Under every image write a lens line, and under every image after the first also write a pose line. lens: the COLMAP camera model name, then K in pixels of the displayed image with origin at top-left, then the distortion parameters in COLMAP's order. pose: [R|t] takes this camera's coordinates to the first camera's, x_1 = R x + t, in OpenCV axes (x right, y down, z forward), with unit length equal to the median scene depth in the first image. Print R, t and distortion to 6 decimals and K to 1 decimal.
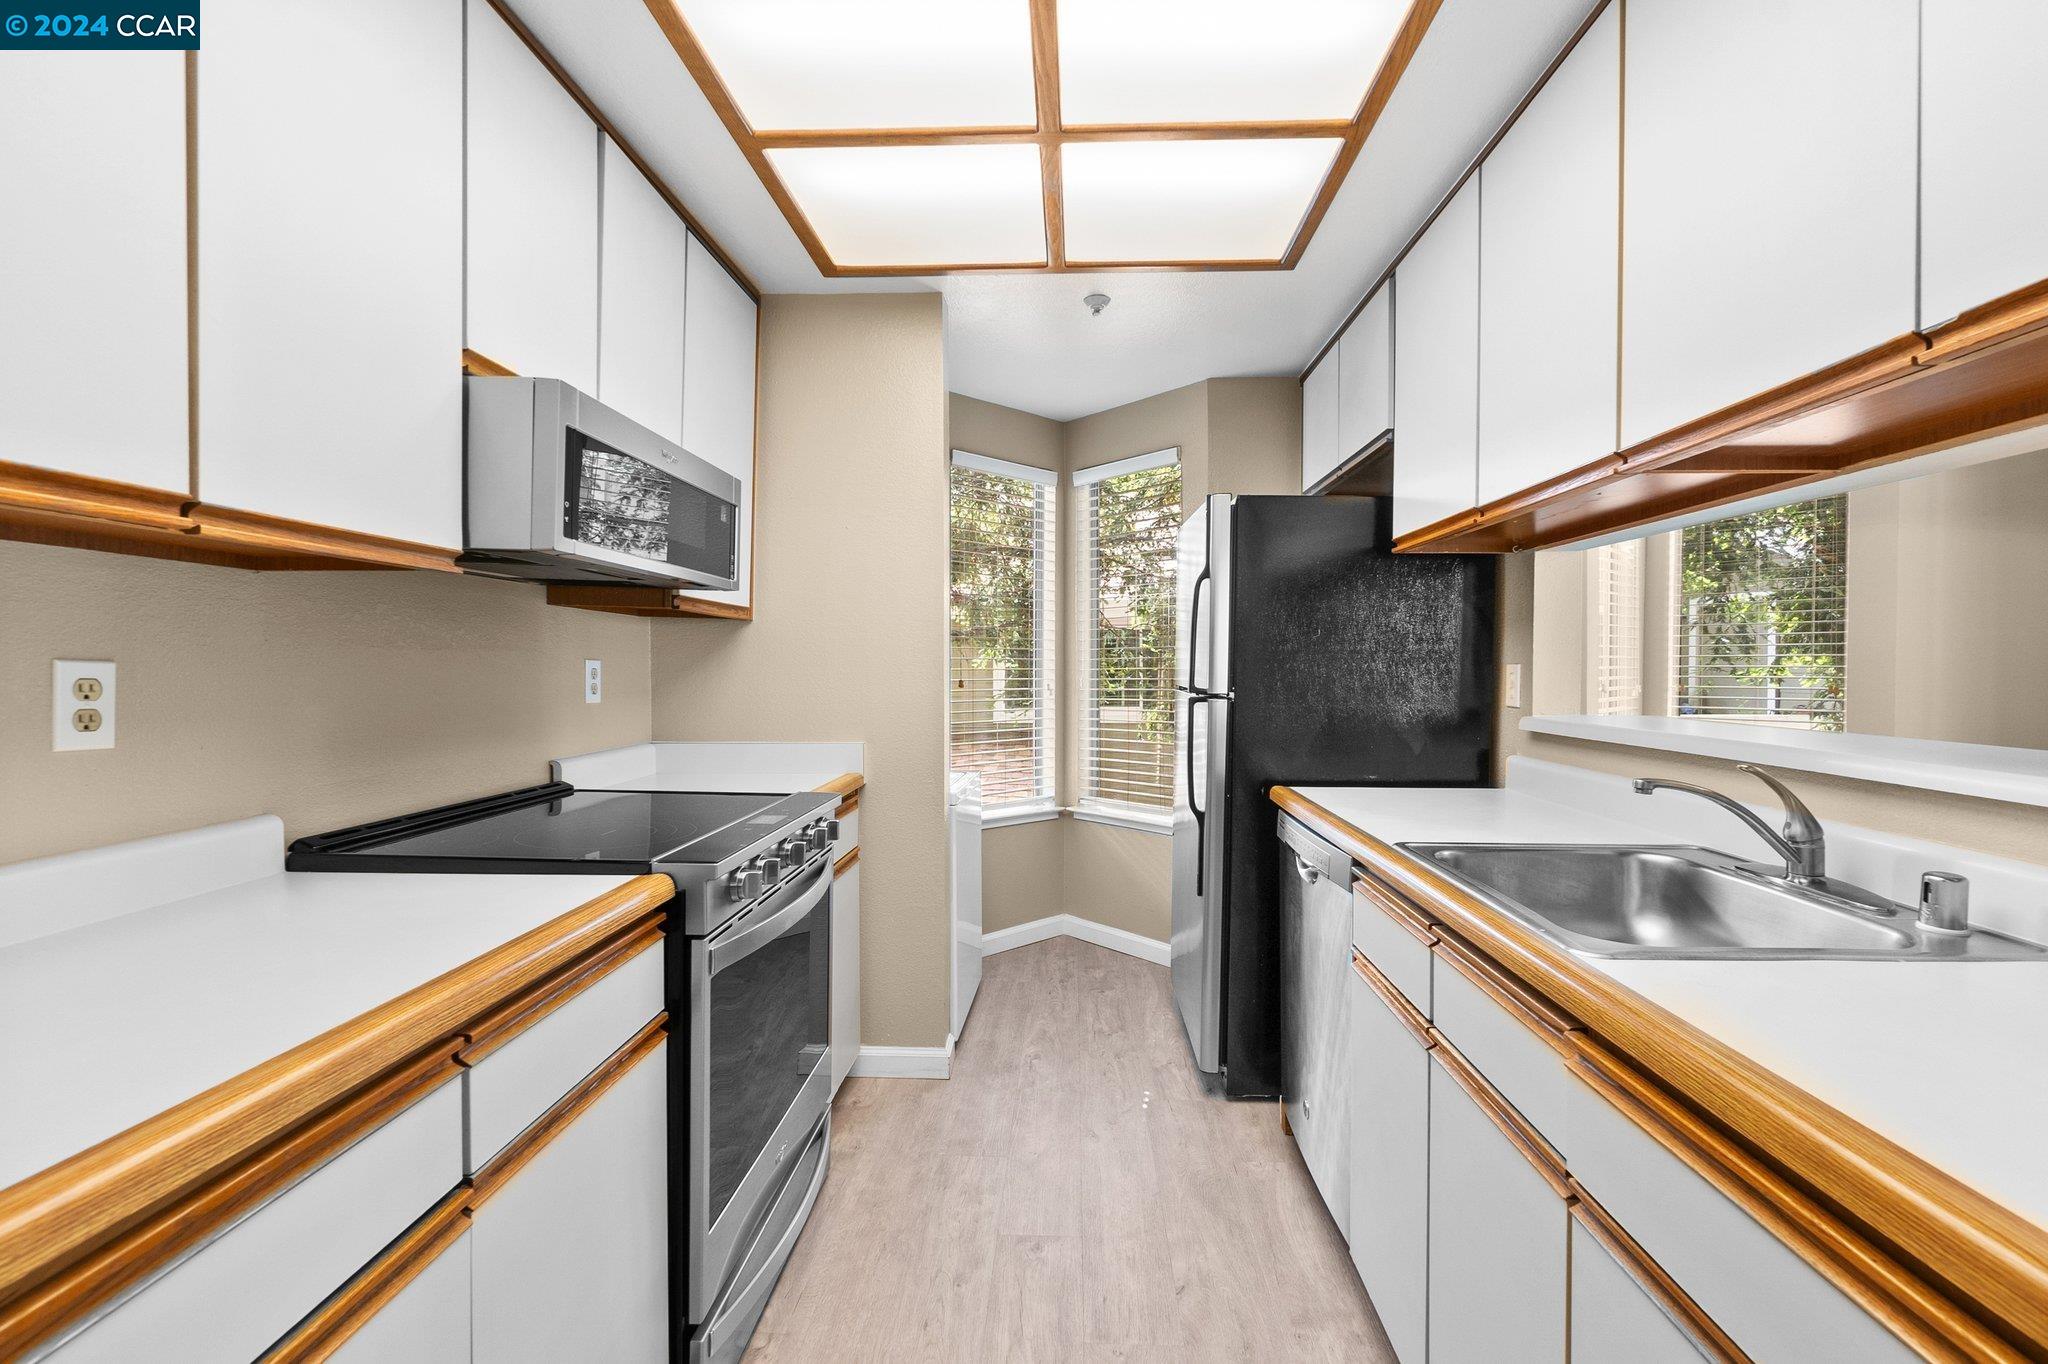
lens RADIAL K [[913.9, 0, 1035.0], [0, 913.9, 676.9], [0, 0, 1]] dist [0.000596, -0.001632]
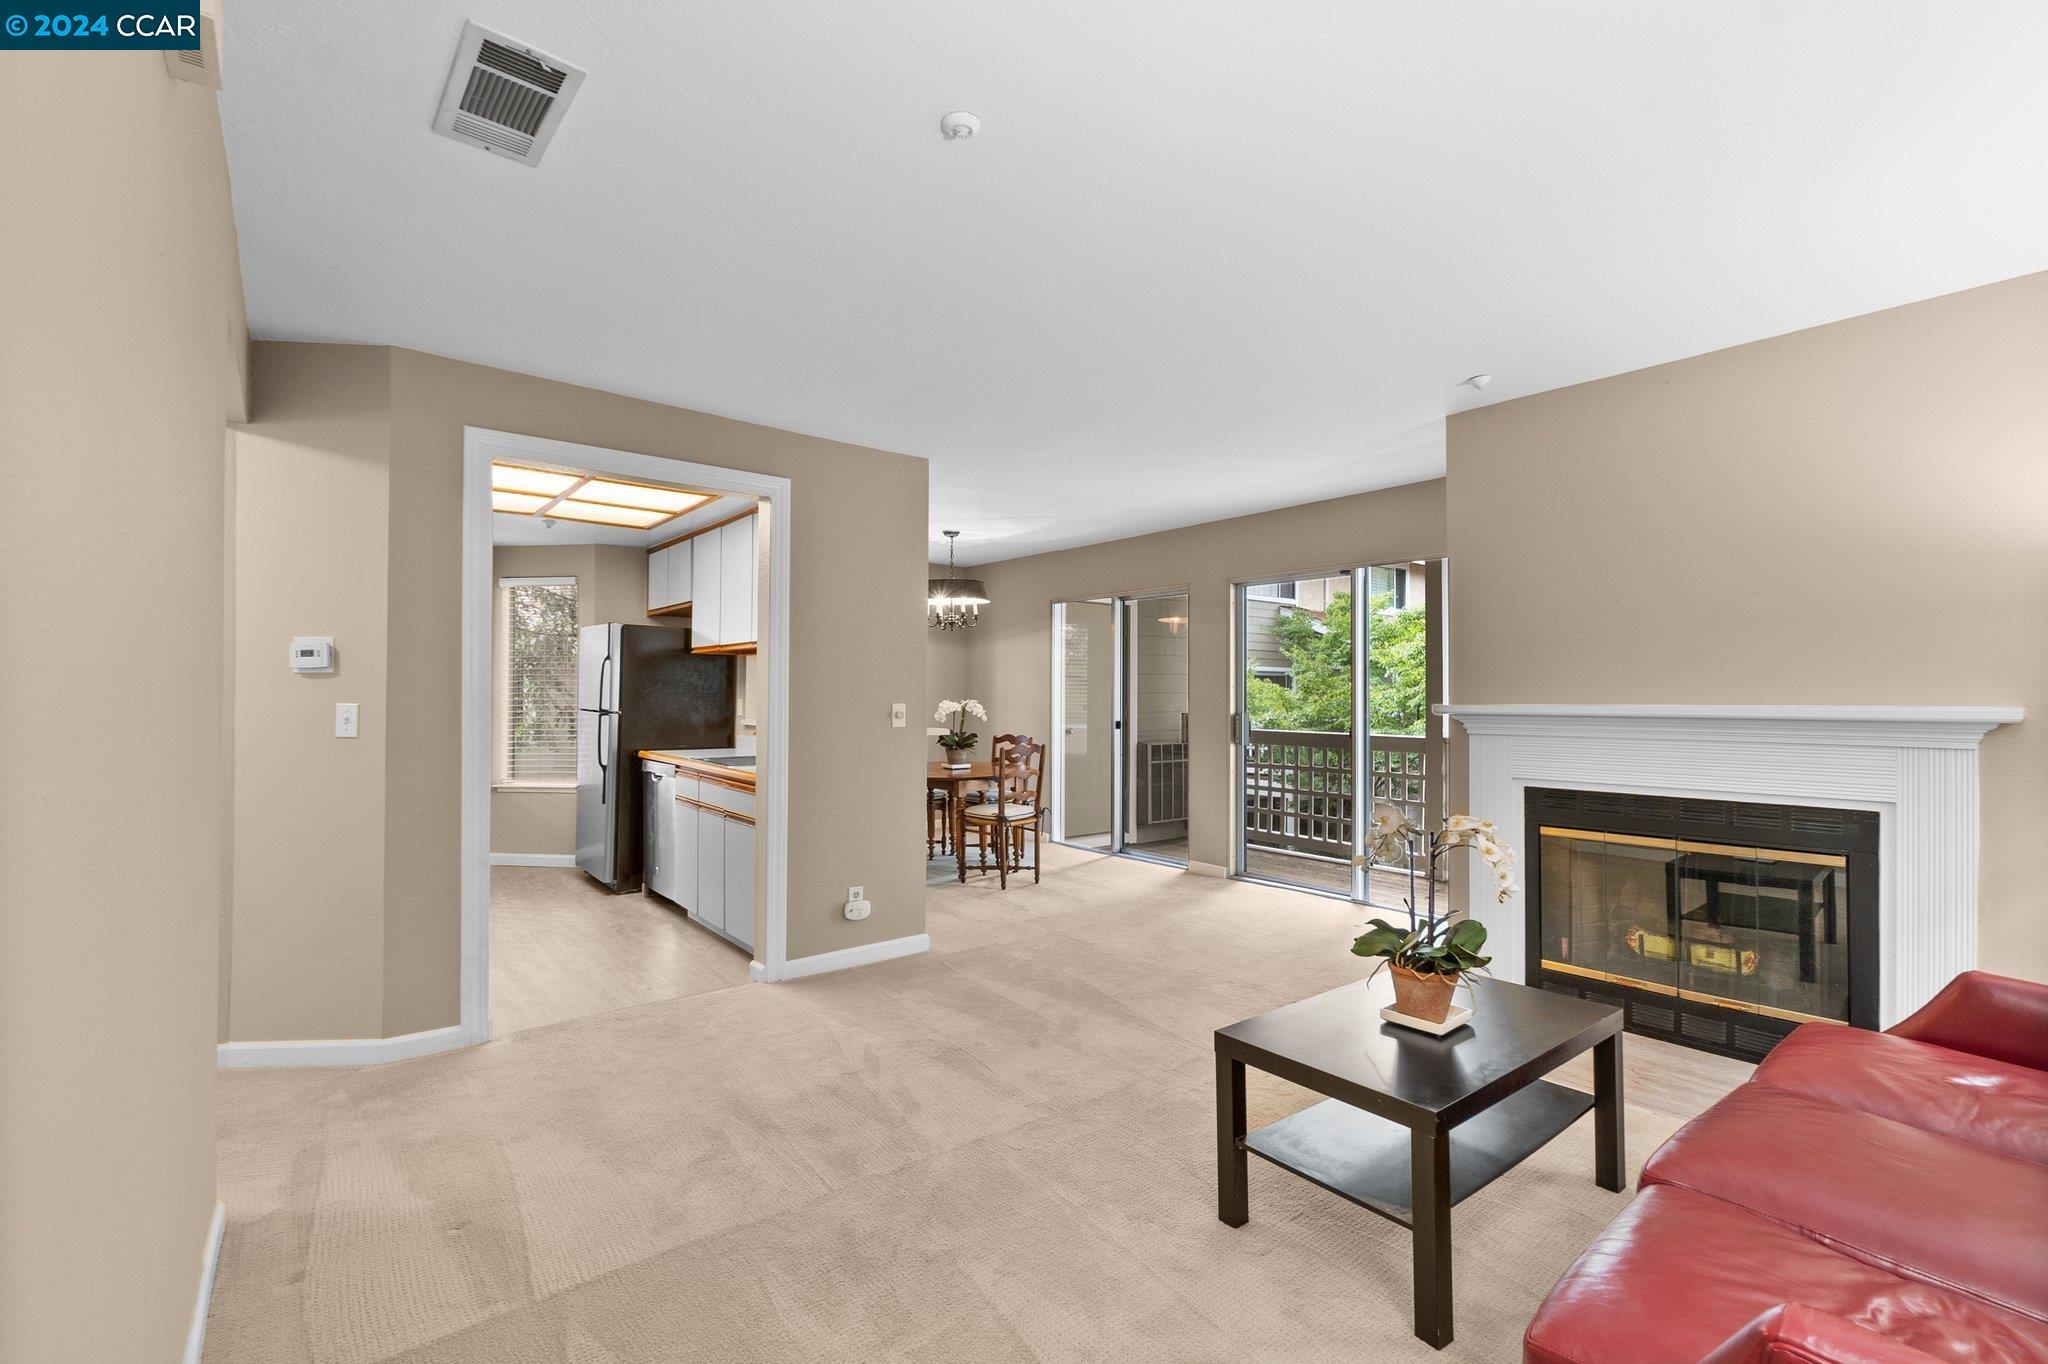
lens RADIAL K [[913.9, 0, 1039.0], [0, 913.9, 686.2], [0, 0, 1]] dist [0.000596, -0.001632]
pose [[0.753647, 0.007879, 0.657232, -0.518374], [0.003857, 0.999858, -0.016409, -0.002860], [-0.657268, 0.014902, 0.753509, -1.462187]]
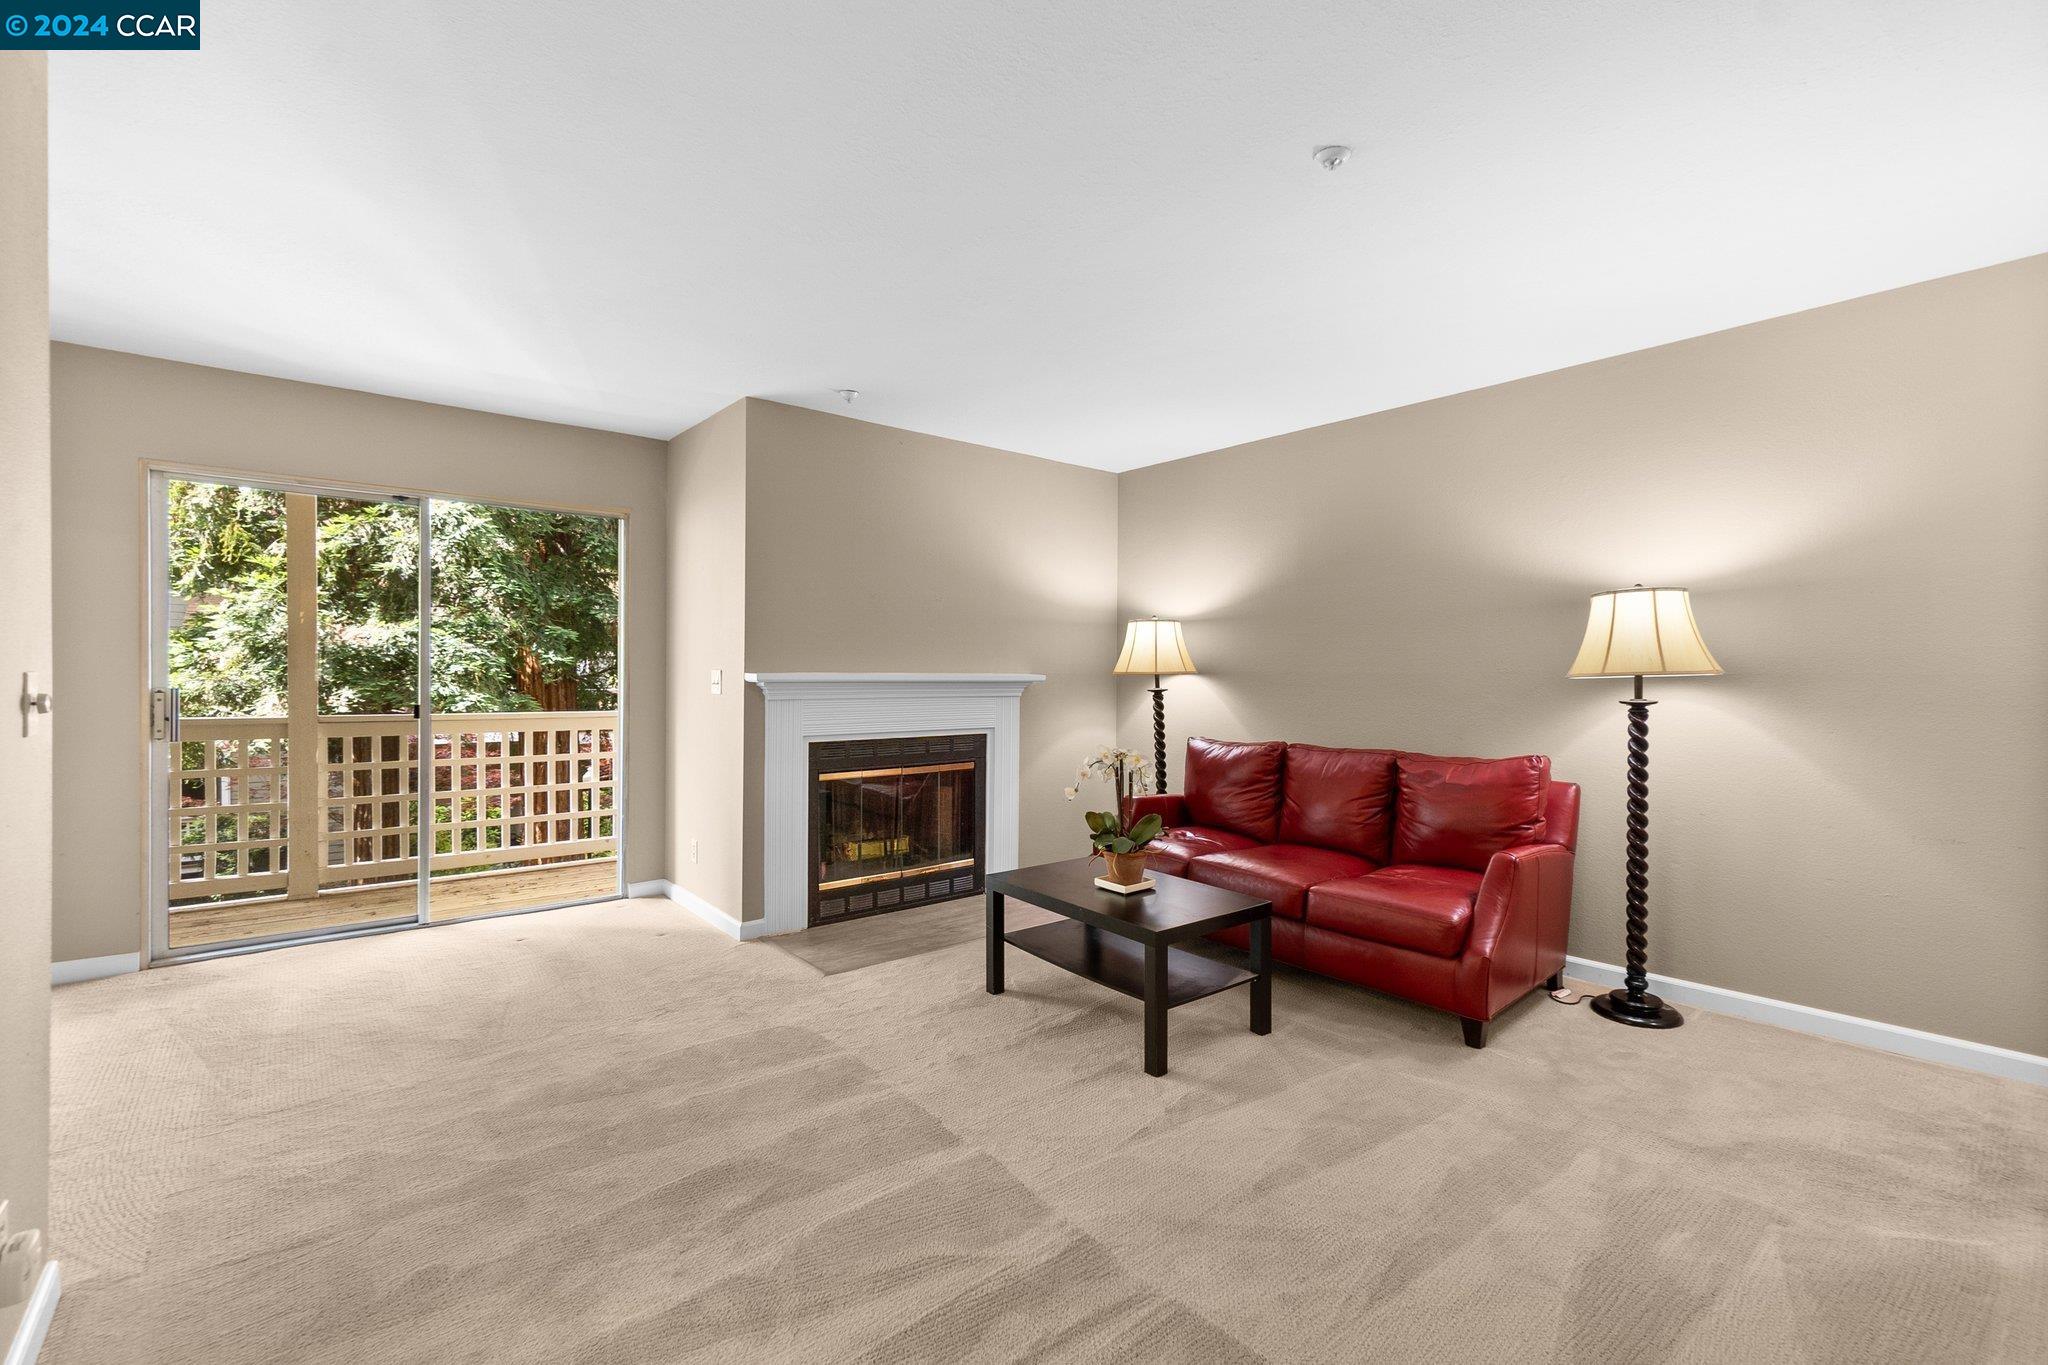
lens RADIAL K [[913.9, 0, 1045.6], [0, 913.9, 692.6], [0, 0, 1]] dist [0.000596, -0.001632]
pose [[-0.673327, -0.015516, 0.739182, -0.548366], [-0.001935, 0.999813, 0.019224, 0.008997], [-0.739342, 0.011514, -0.673231, -0.005425]]
